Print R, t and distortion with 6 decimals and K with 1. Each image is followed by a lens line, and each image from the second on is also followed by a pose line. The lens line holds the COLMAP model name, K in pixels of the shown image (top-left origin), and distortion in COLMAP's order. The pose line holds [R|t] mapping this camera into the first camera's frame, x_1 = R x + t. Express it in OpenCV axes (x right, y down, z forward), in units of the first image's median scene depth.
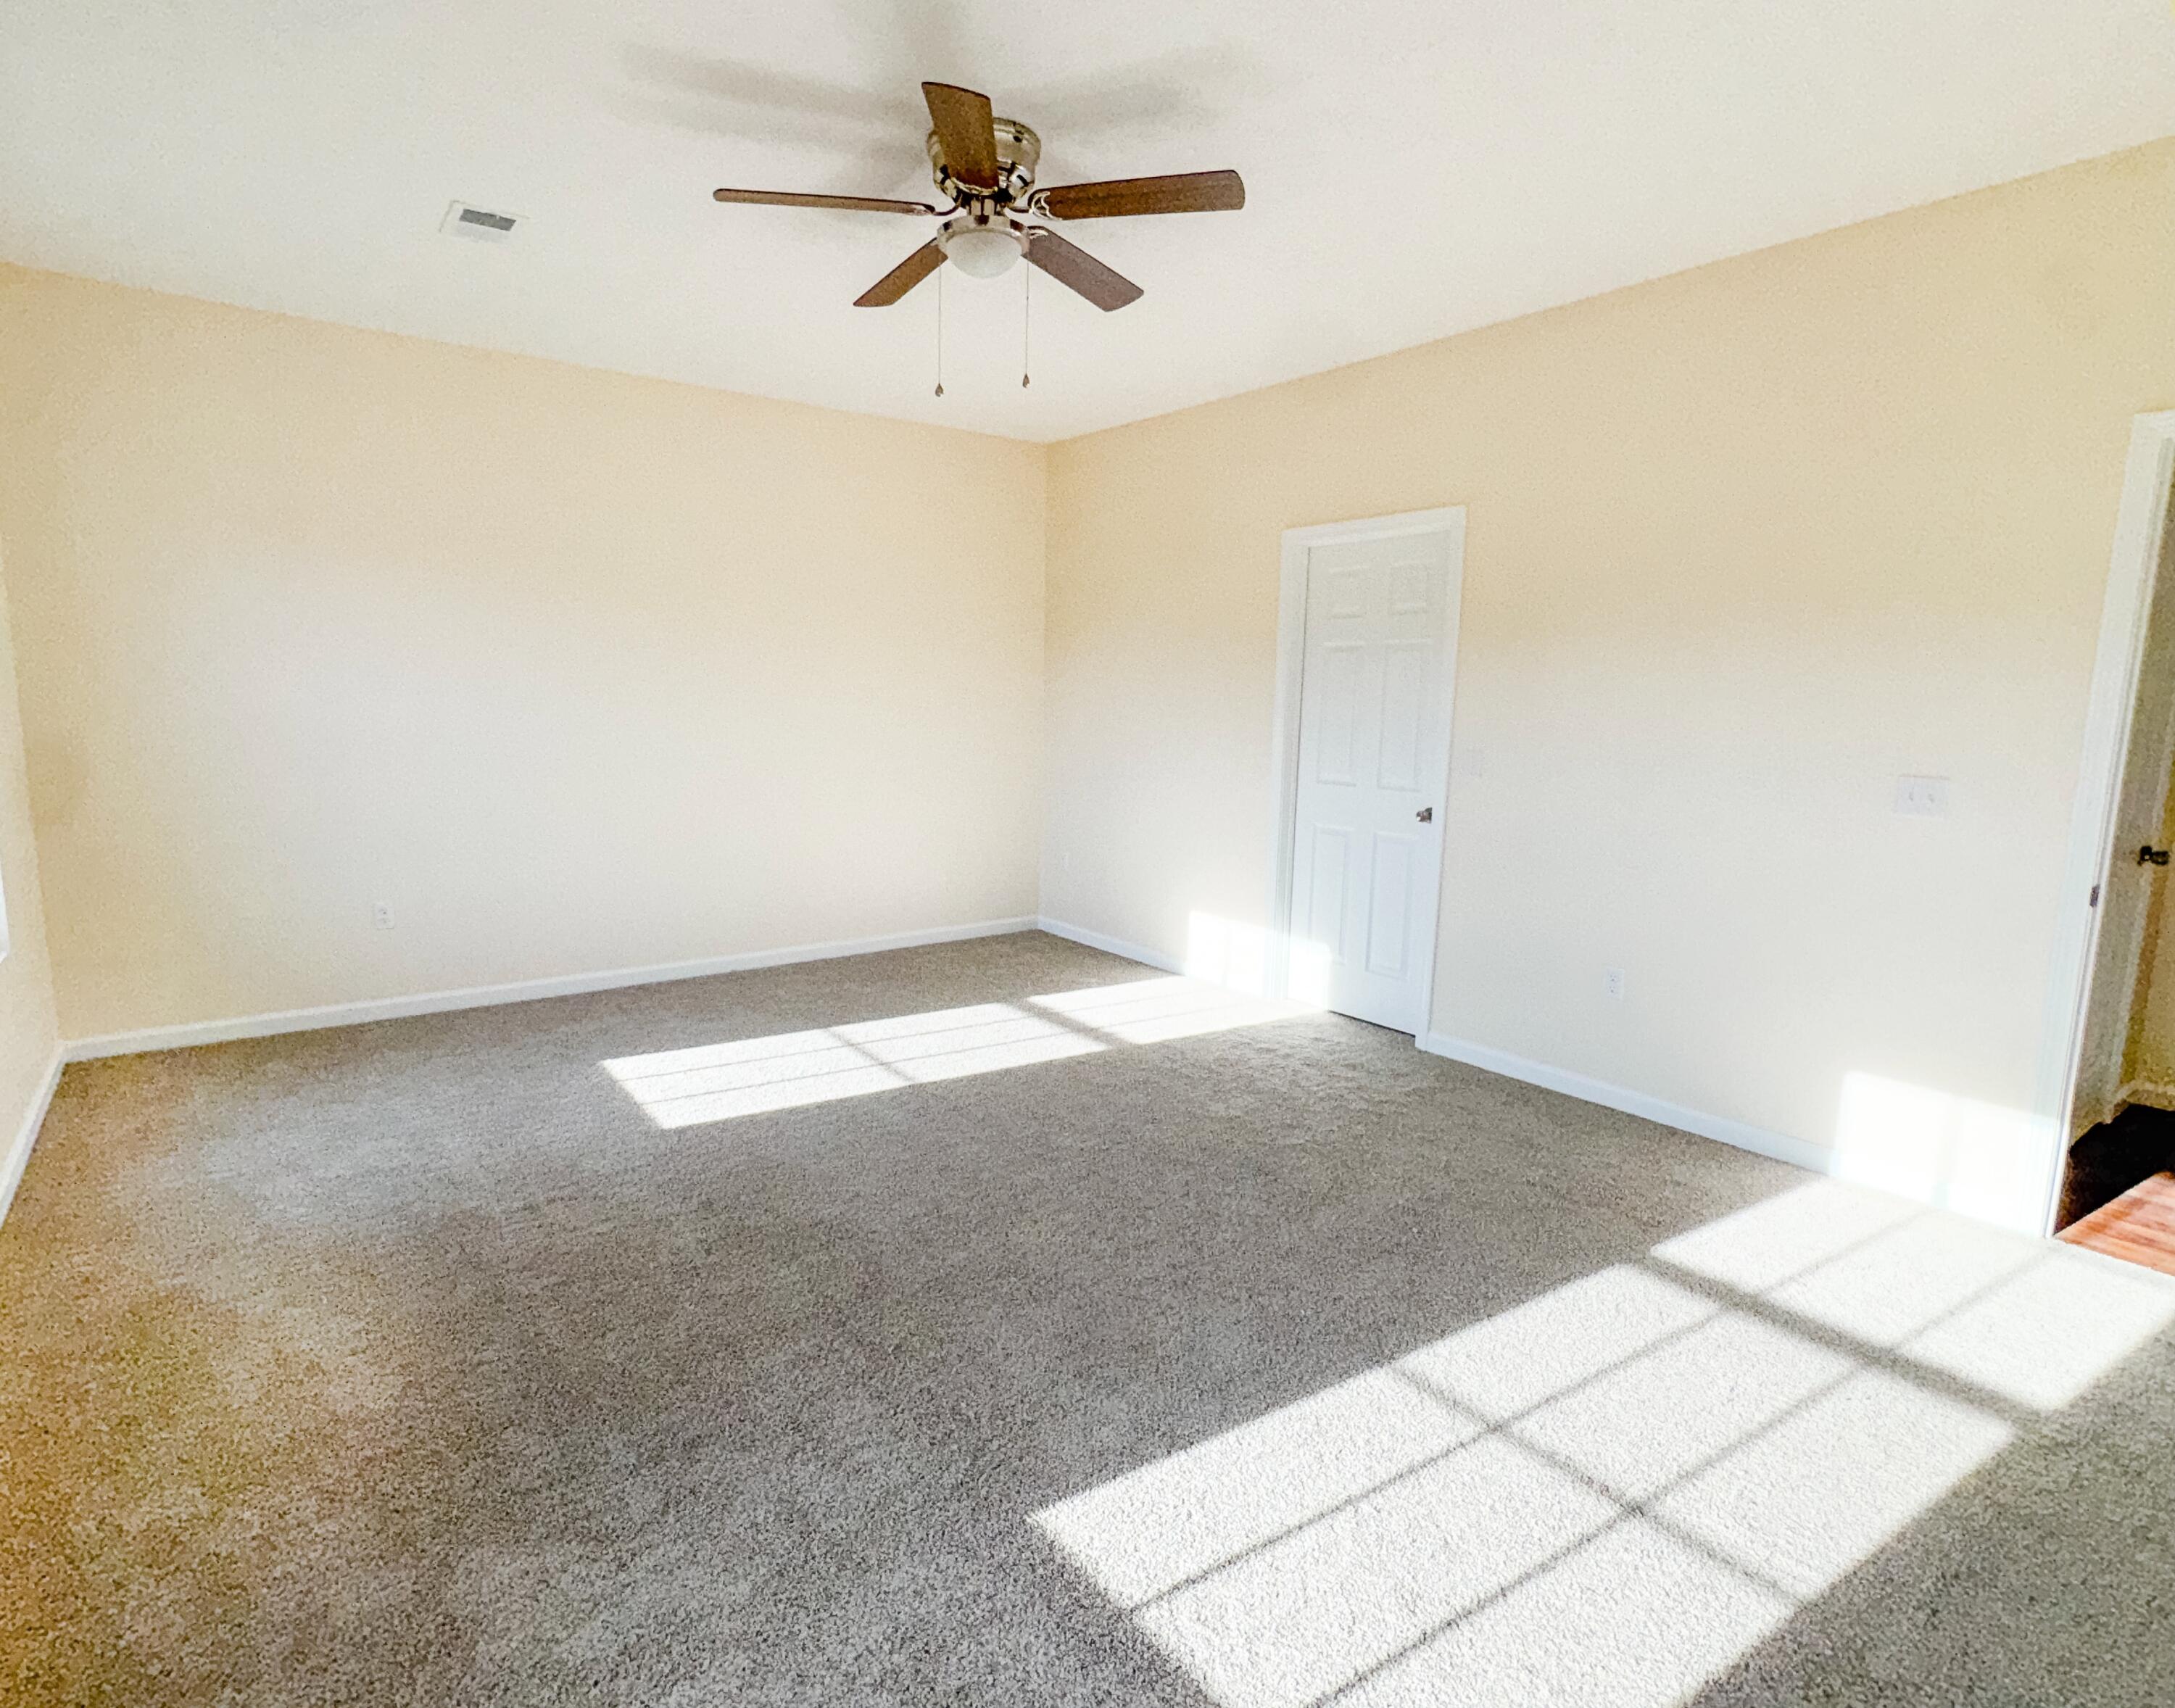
lens RADIAL K [[1175.8, 0, 1007.4], [0, 1175.8, 883.4], [0, 0, 1]] dist [0.005267, -0.000651]
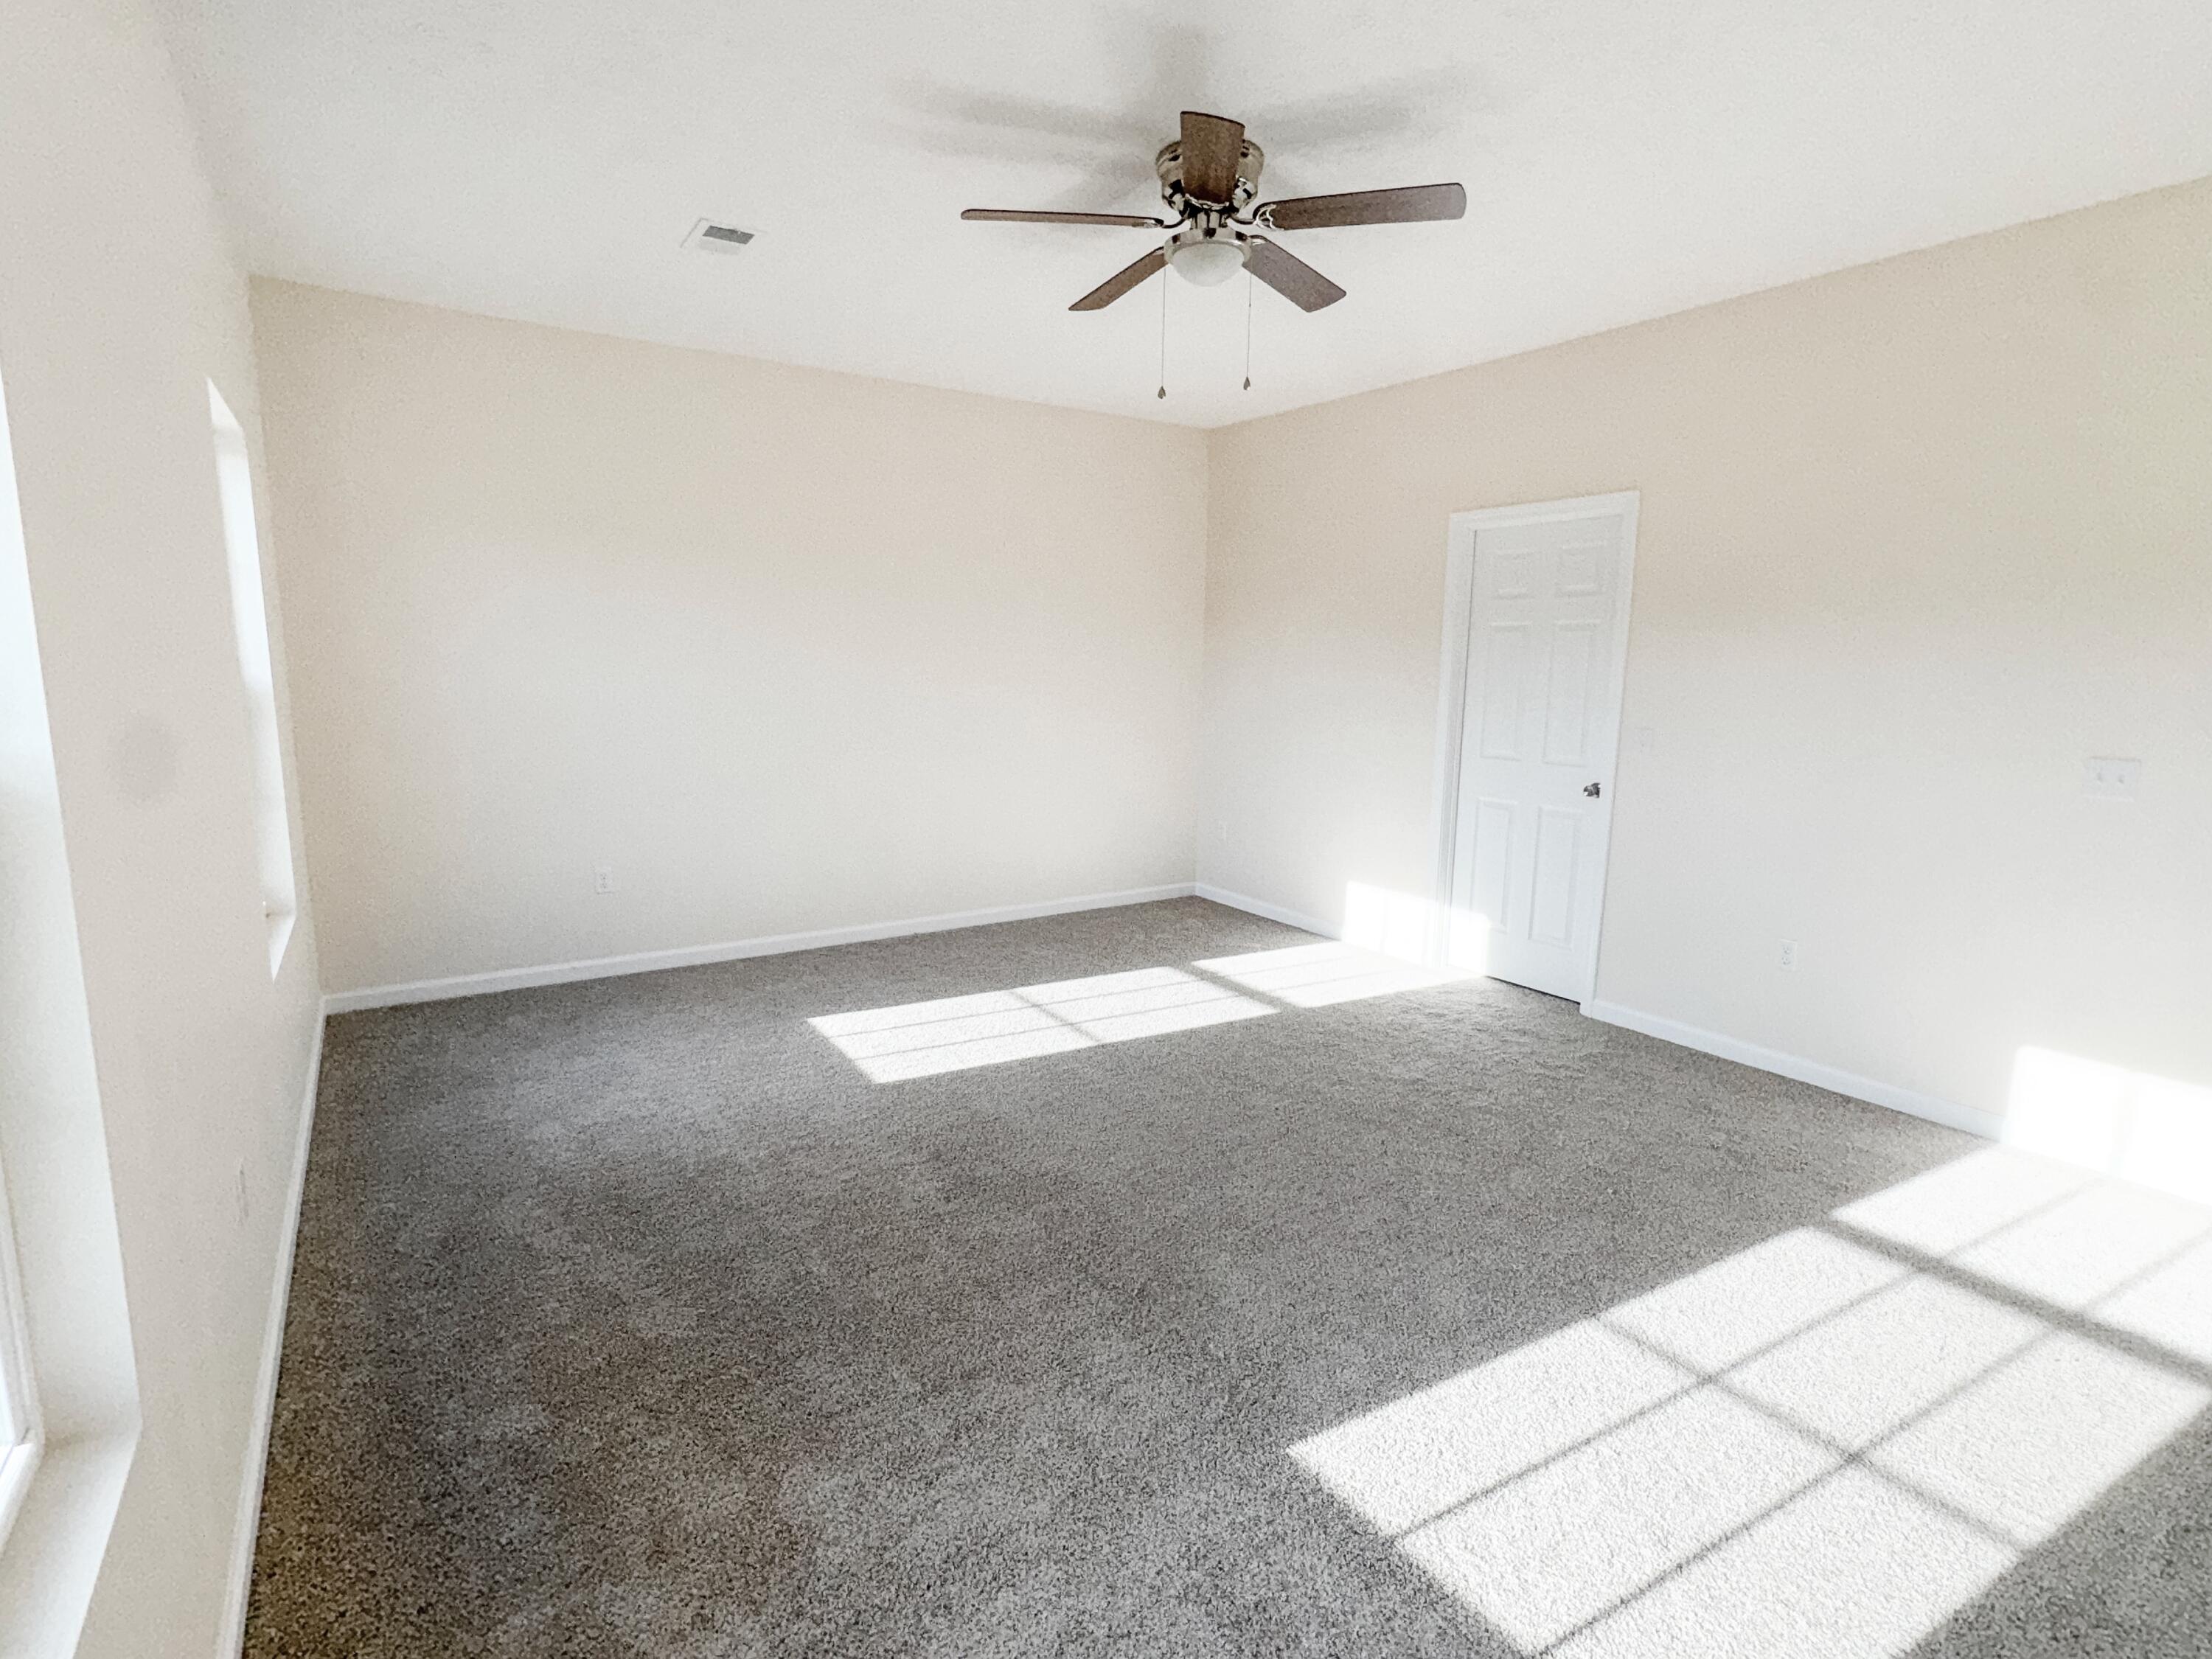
lens RADIAL K [[1137.8, 0, 1073.0], [0, 1137.8, 859.0], [0, 0, 1]] dist [0.004744, 0.000024]
pose [[0.999188, 0.005498, -0.039921, -0.098671], [-0.004992, 0.999906, 0.012776, -0.012874], [0.039988, -0.012566, 0.999121, -0.033944]]
